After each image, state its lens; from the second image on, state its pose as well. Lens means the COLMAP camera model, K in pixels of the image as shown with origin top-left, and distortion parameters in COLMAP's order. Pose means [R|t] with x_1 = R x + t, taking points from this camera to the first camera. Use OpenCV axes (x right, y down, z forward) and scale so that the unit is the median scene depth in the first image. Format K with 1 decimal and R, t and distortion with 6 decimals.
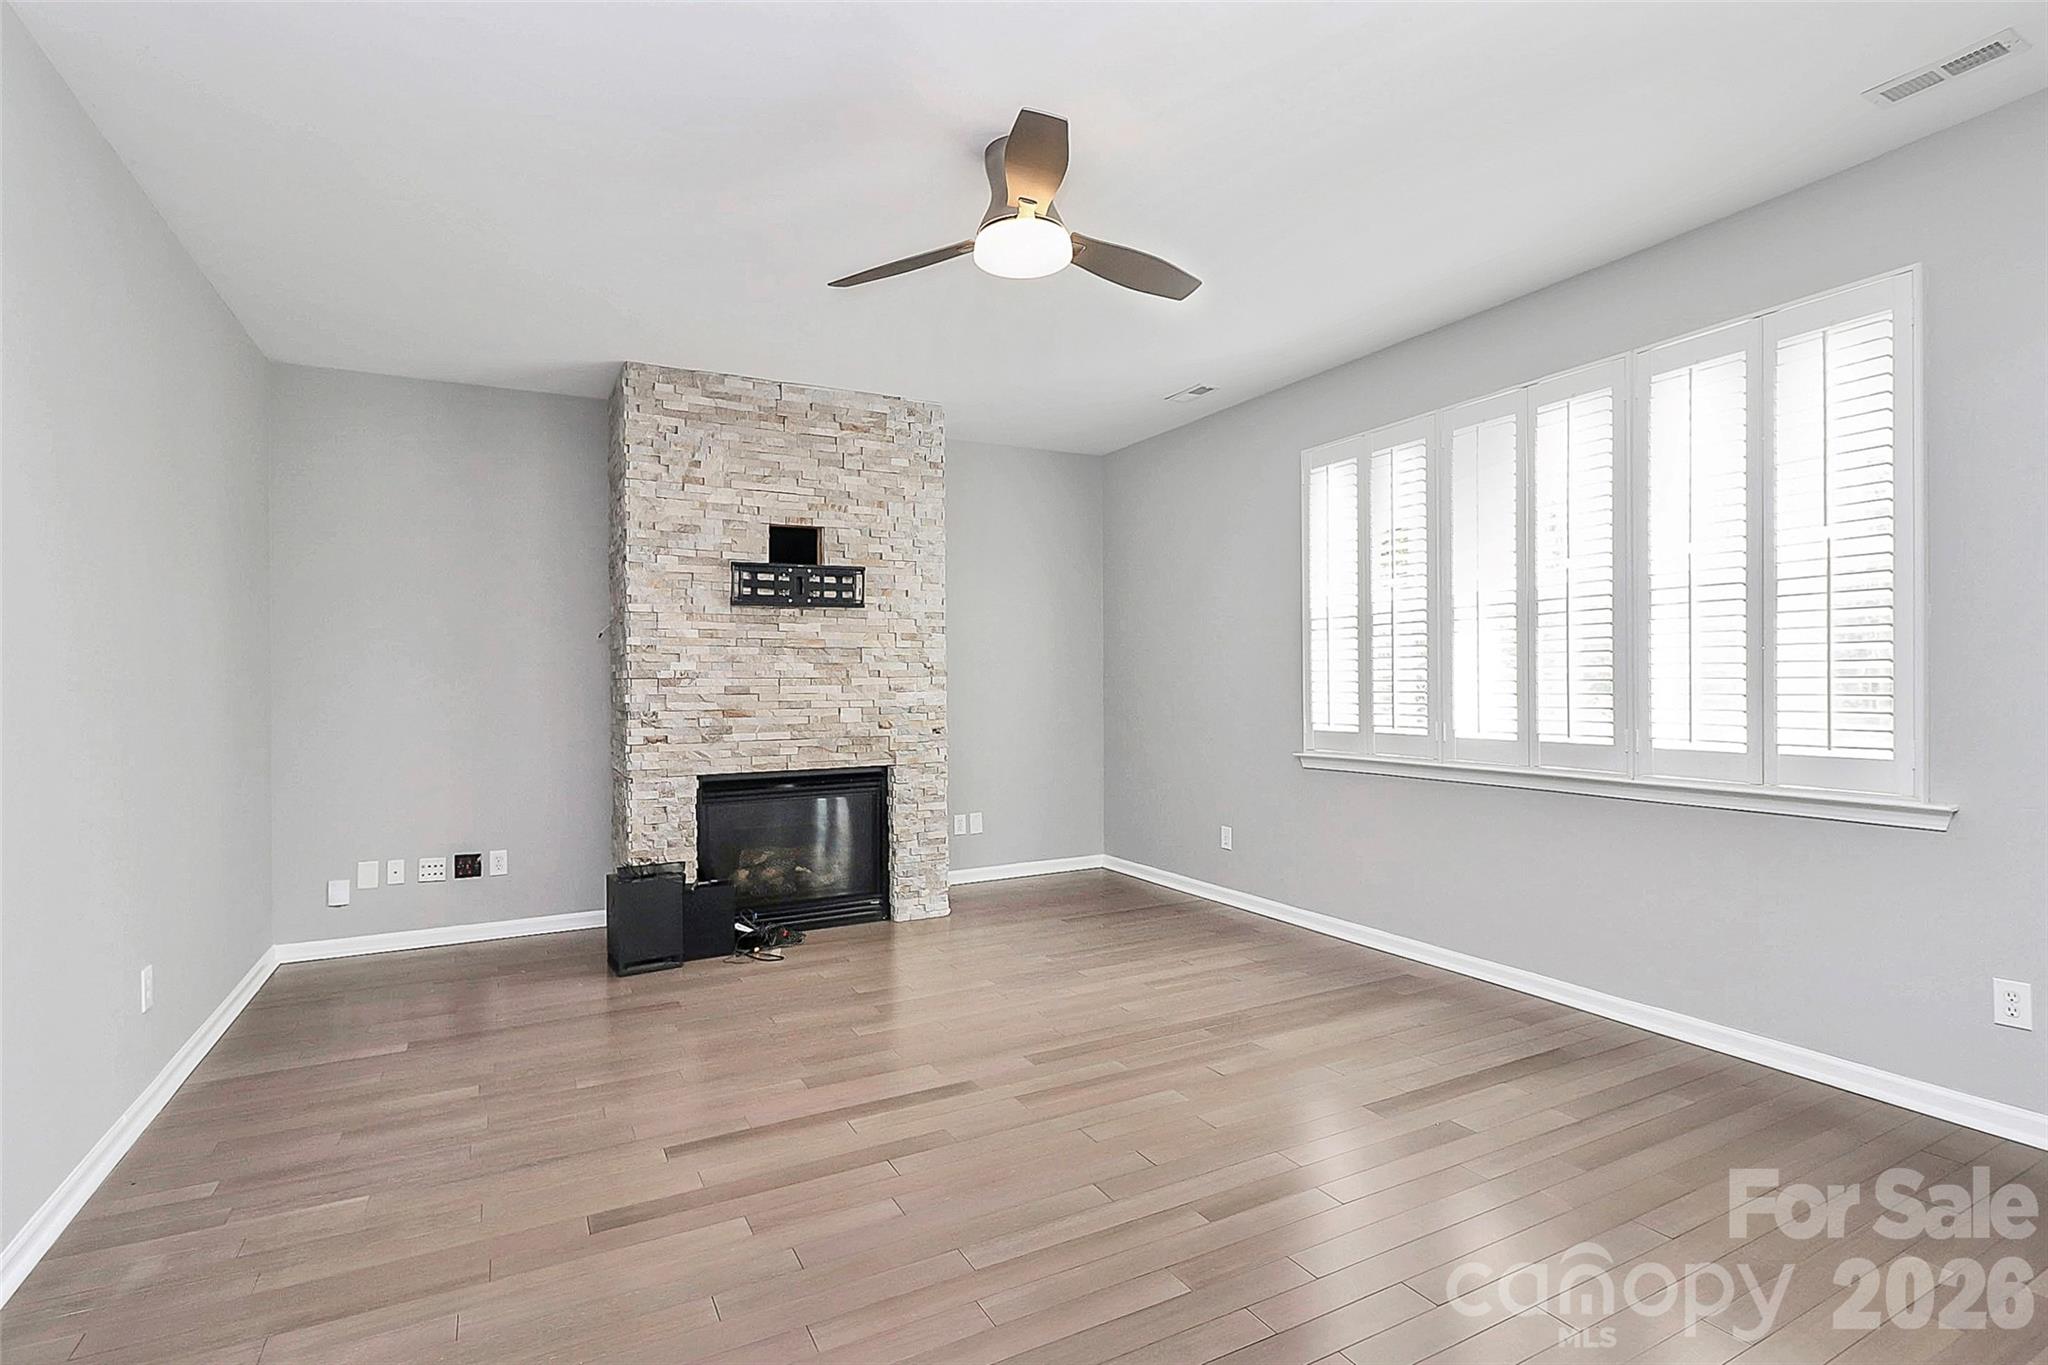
lens RADIAL K [[976.2, 0, 1028.9], [0, 976.2, 697.4], [0, 0, 1]] dist [-0.000768, -0.000520]
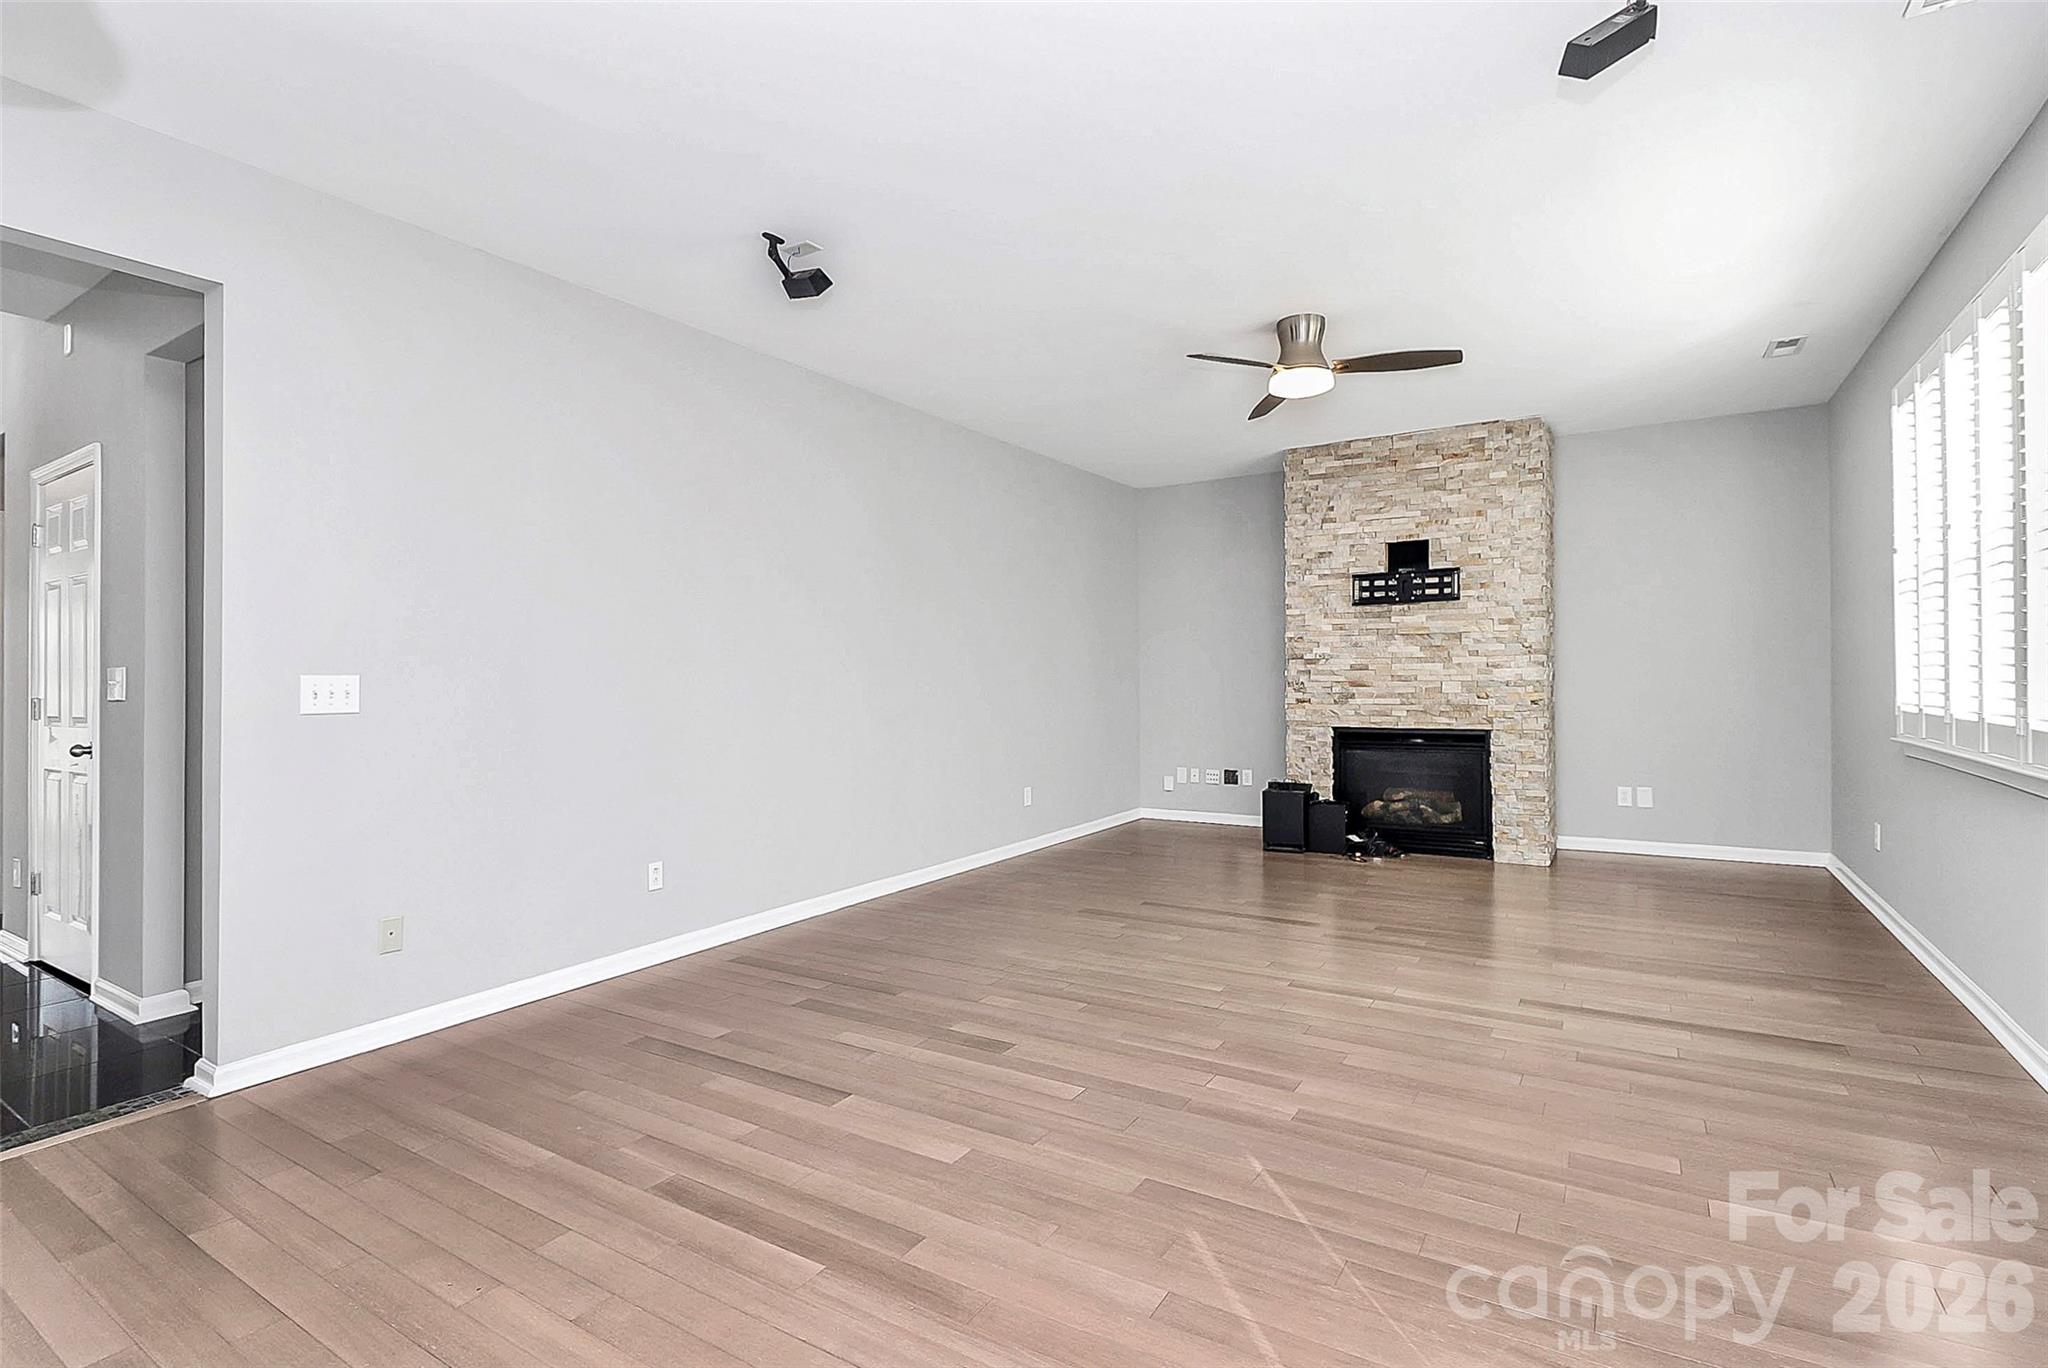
lens RADIAL K [[983.4, 0, 1023.3], [0, 983.4, 674.1], [0, 0, 1]] dist [-0.001742, -0.000403]
pose [[0.497817, 0.002483, -0.867279, 0.654303], [-0.007221, 0.999973, -0.001281, 0.007720], [0.867252, 0.006900, 0.497821, -0.100142]]
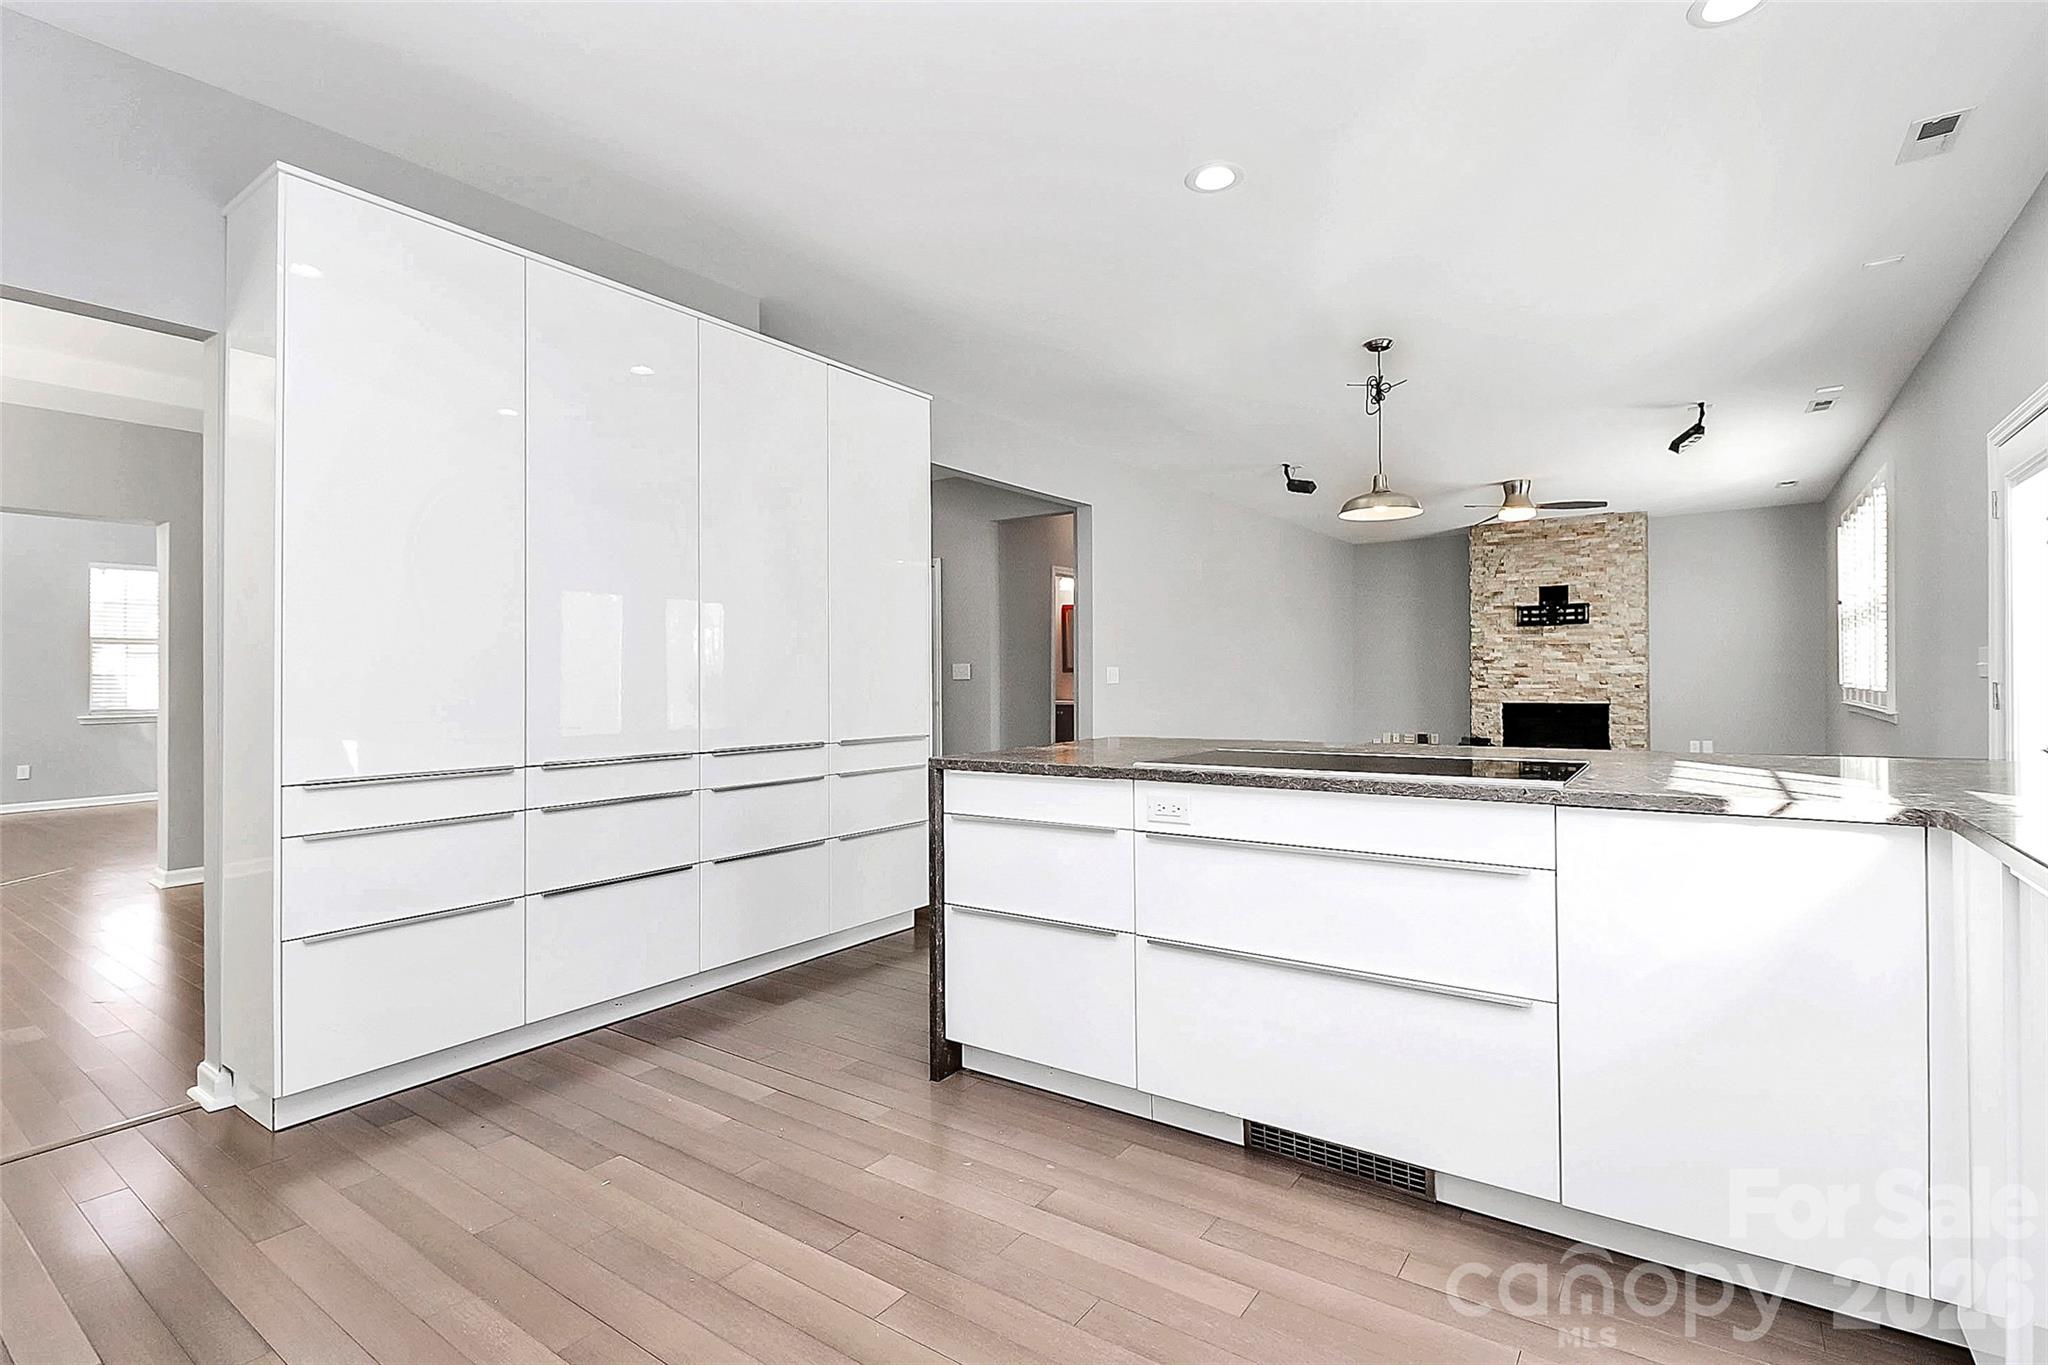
lens RADIAL K [[983.4, 0, 1023.3], [0, 983.4, 672.6], [0, 0, 1]] dist [-0.001742, -0.000403]
pose [[0.448619, 0.000261, -0.893723, 1.138805], [-0.008300, 0.999958, -0.003874, 0.026920], [0.893684, 0.009155, 0.448603, -0.957349]]
